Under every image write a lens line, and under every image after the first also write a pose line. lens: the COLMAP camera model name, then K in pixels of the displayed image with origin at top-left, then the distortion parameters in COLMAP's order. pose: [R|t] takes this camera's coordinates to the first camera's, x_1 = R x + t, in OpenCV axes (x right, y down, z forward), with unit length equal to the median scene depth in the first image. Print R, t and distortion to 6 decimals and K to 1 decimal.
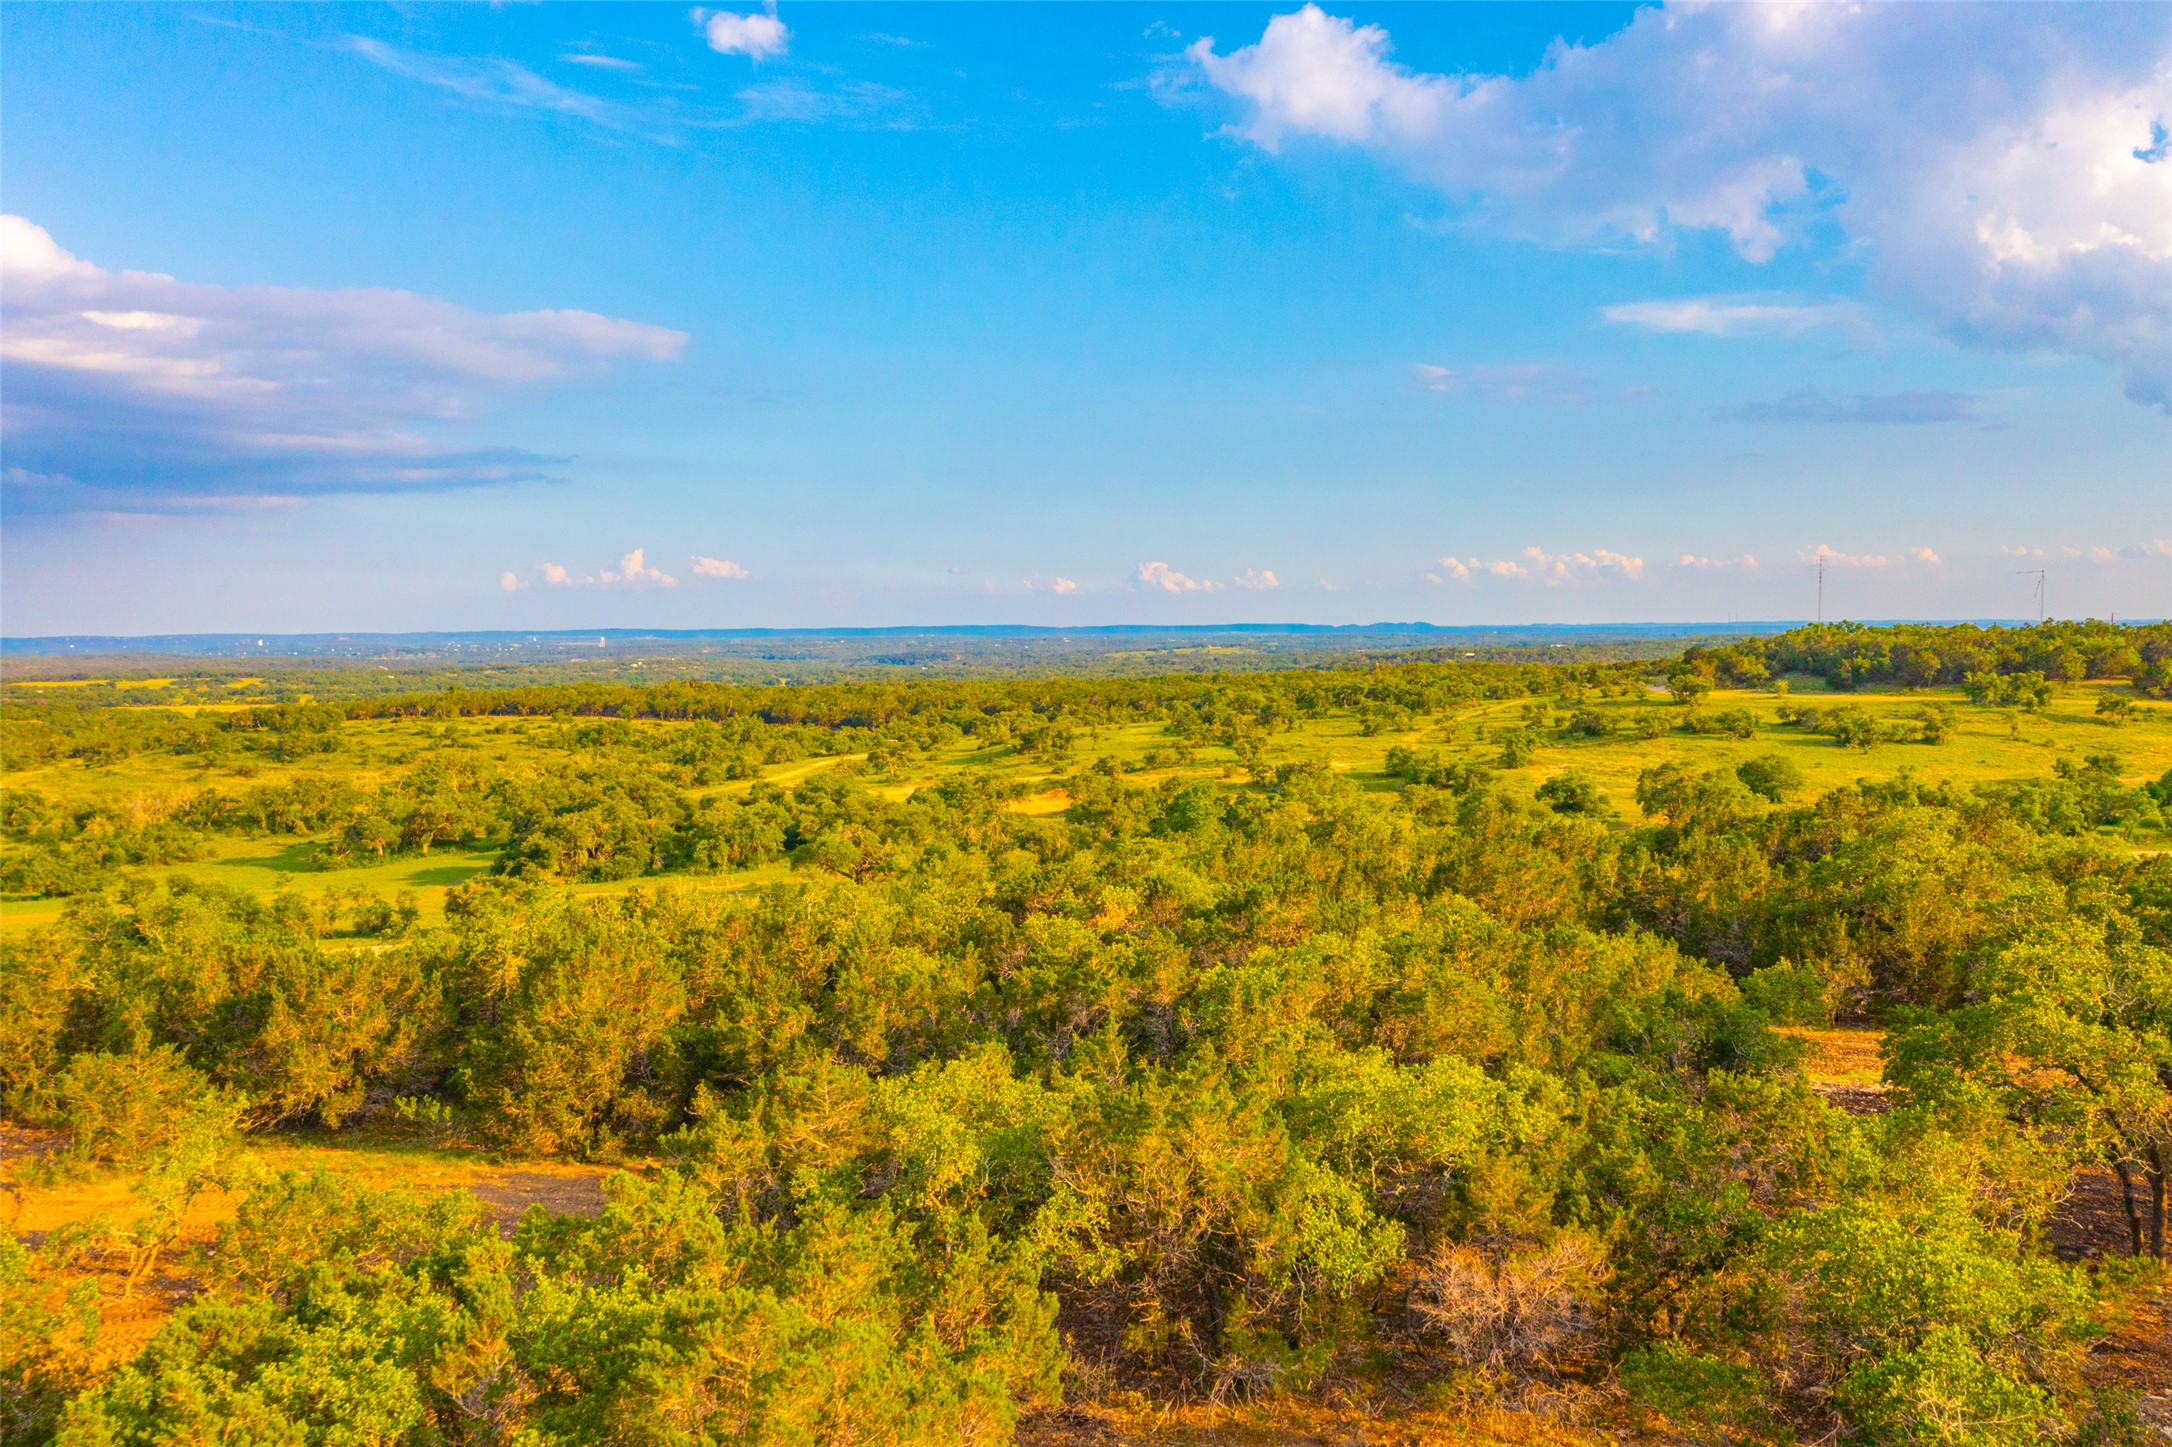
lens RADIAL K [[1779.6, 0, 1086.0], [0, 1779.6, 723.5], [0, 0, 1]] dist [-0.008369, 0.010073]
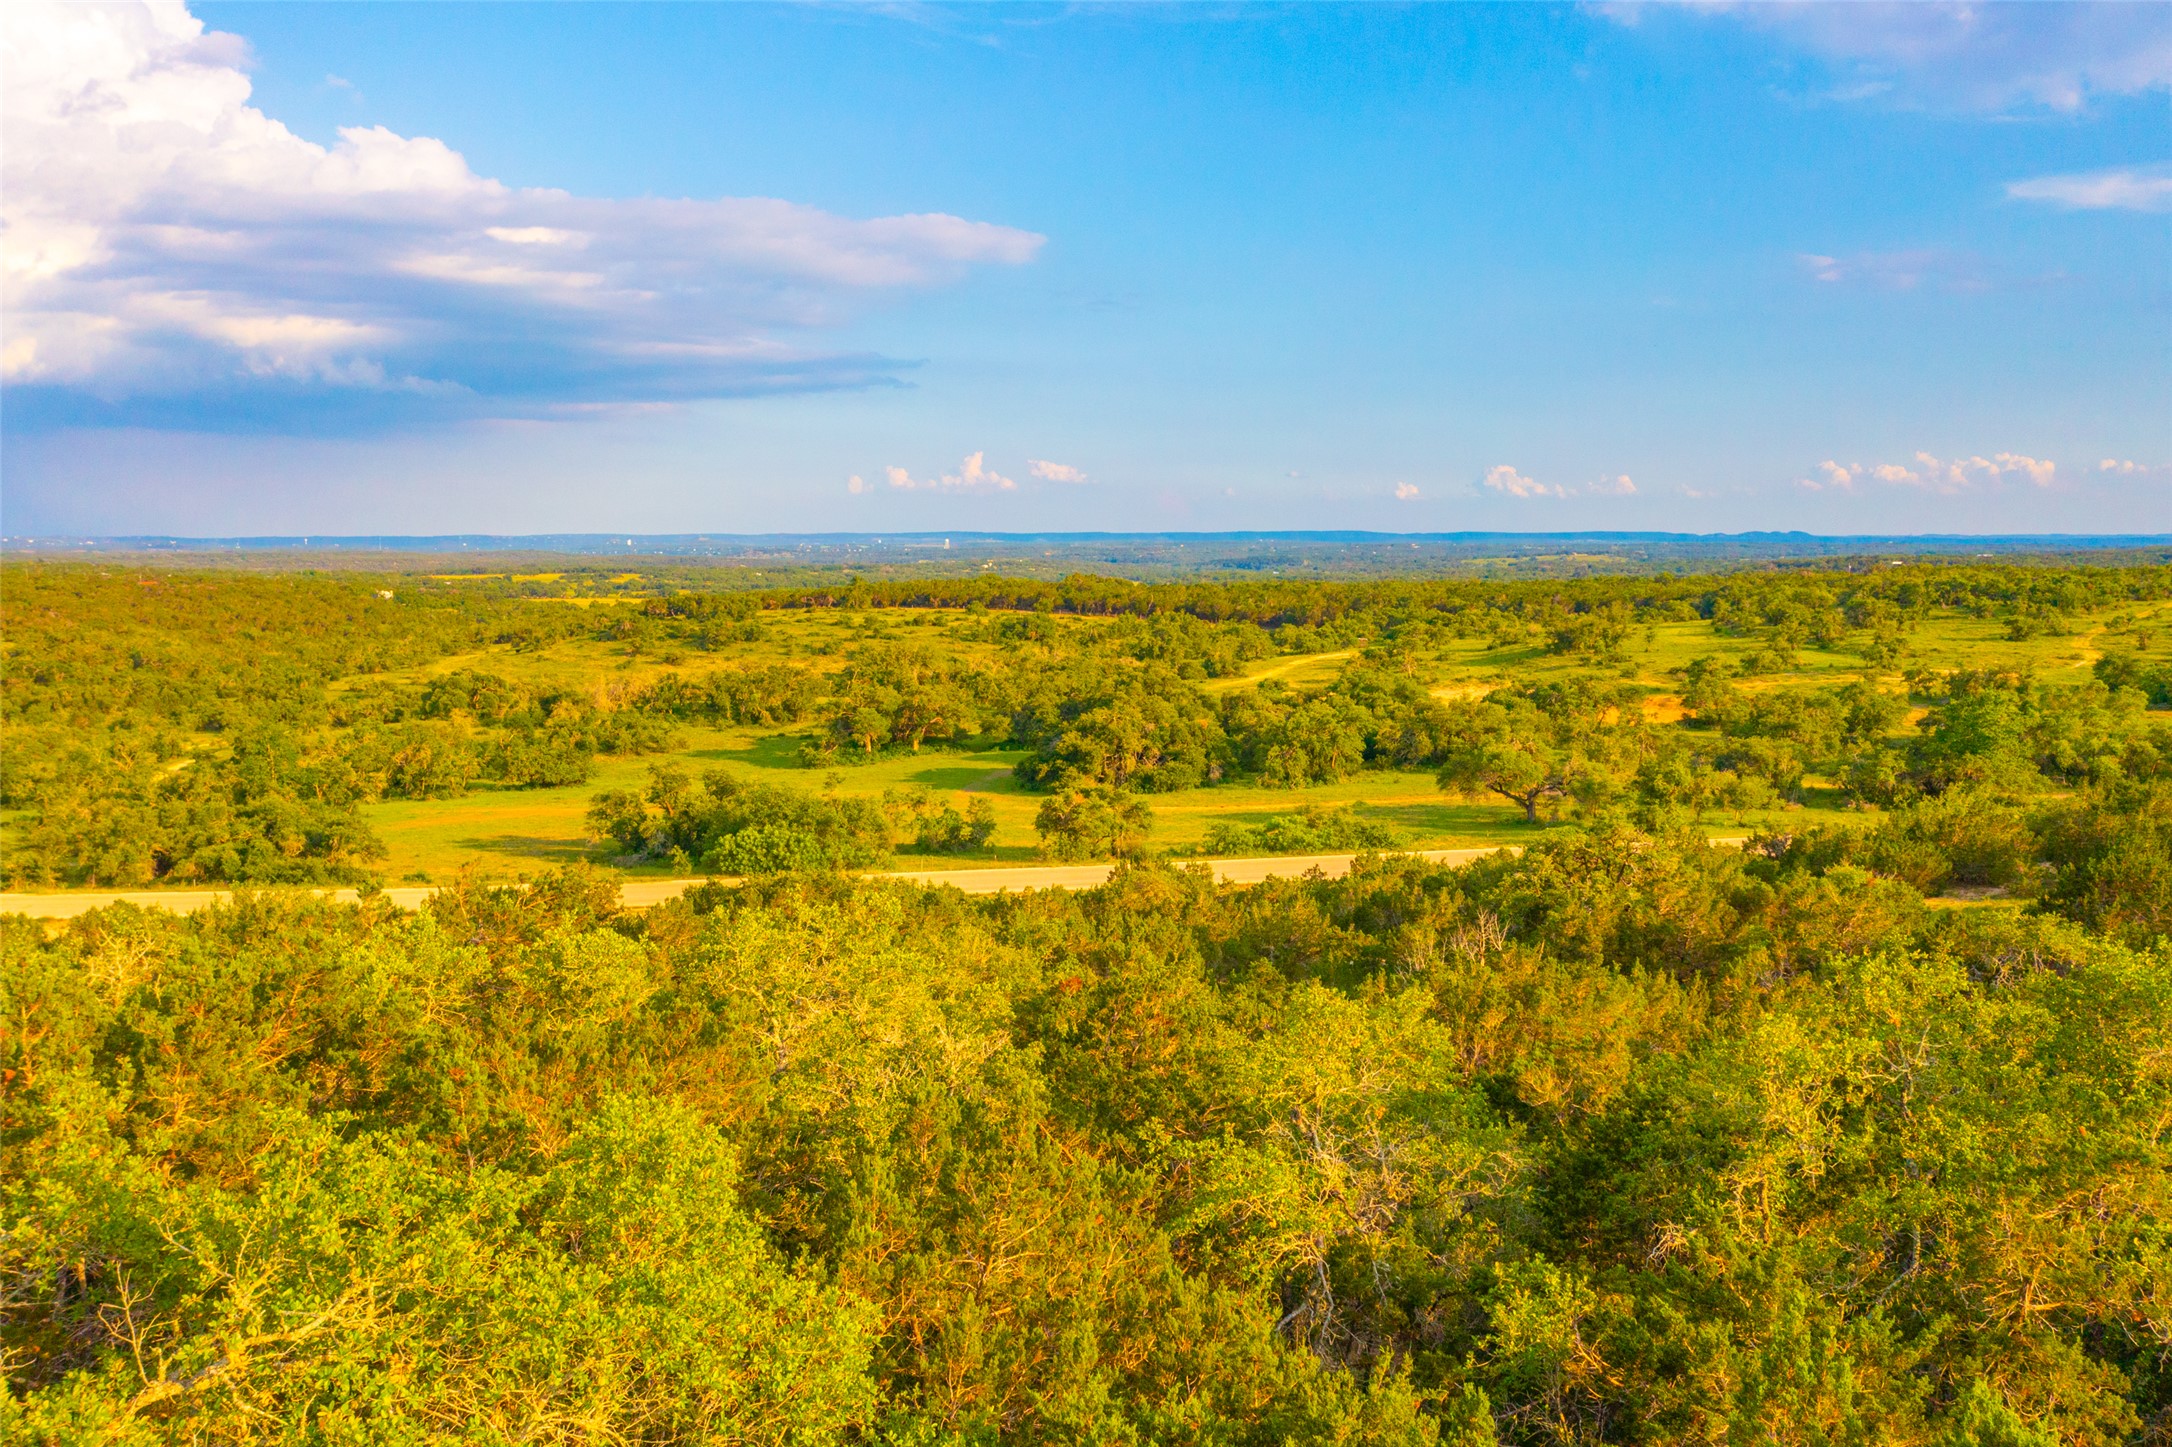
lens RADIAL K [[1779.6, 0, 1086.0], [0, 1779.6, 723.5], [0, 0, 1]] dist [-0.008369, 0.010073]
pose [[0.983264, 0.027092, -0.180159, -0.071995], [-0.017661, 0.998398, 0.053751, 0.005668], [0.181327, -0.049669, 0.982168, 0.080551]]
